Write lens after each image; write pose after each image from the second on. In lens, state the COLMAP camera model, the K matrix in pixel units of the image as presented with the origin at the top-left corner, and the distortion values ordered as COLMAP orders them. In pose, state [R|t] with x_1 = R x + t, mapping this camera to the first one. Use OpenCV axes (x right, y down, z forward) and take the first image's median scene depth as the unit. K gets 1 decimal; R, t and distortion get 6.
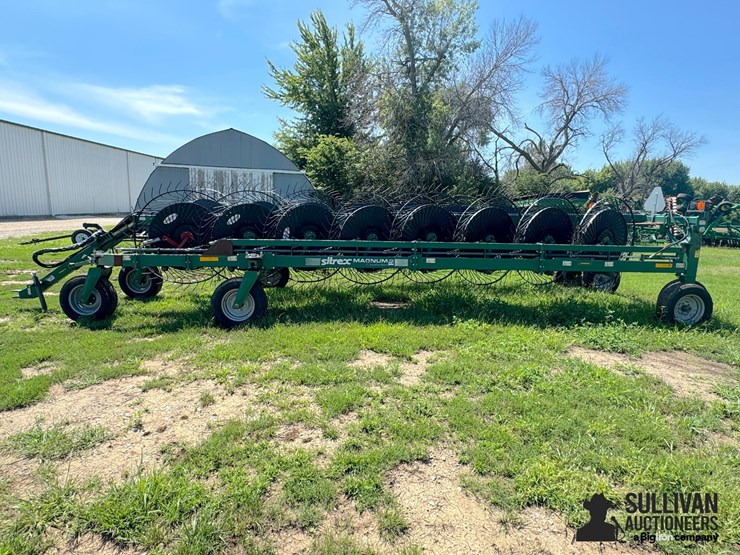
lens RADIAL K [[410.5, 0, 364.4], [0, 410.5, 277.1], [0, 0, 1]] dist [-0.000229, -0.000514]
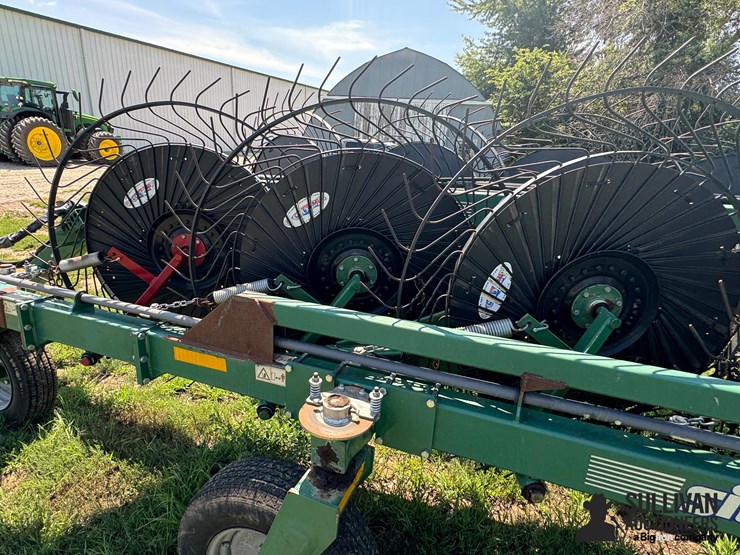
lens RADIAL K [[410.5, 0, 364.4], [0, 410.5, 277.1], [0, 0, 1]] dist [-0.000229, -0.000514]
pose [[0.920366, 0.134873, -0.367063, -0.038495], [-0.083244, 0.984700, 0.153090, -0.031300], [0.382094, -0.110343, 0.917512, 0.166958]]
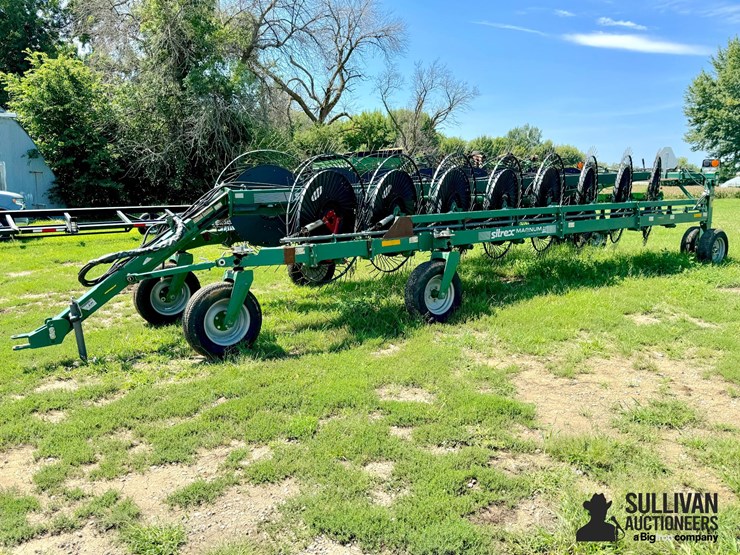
lens RADIAL K [[601.7, 0, 369.8], [0, 601.7, 277.6], [0, 0, 1]] dist [0.107138, -0.169963]
pose [[0.829581, -0.116881, 0.546017, -0.219881], [0.113461, 0.992732, 0.040120, -0.005990], [-0.546738, 0.028668, 0.836813, 0.012810]]
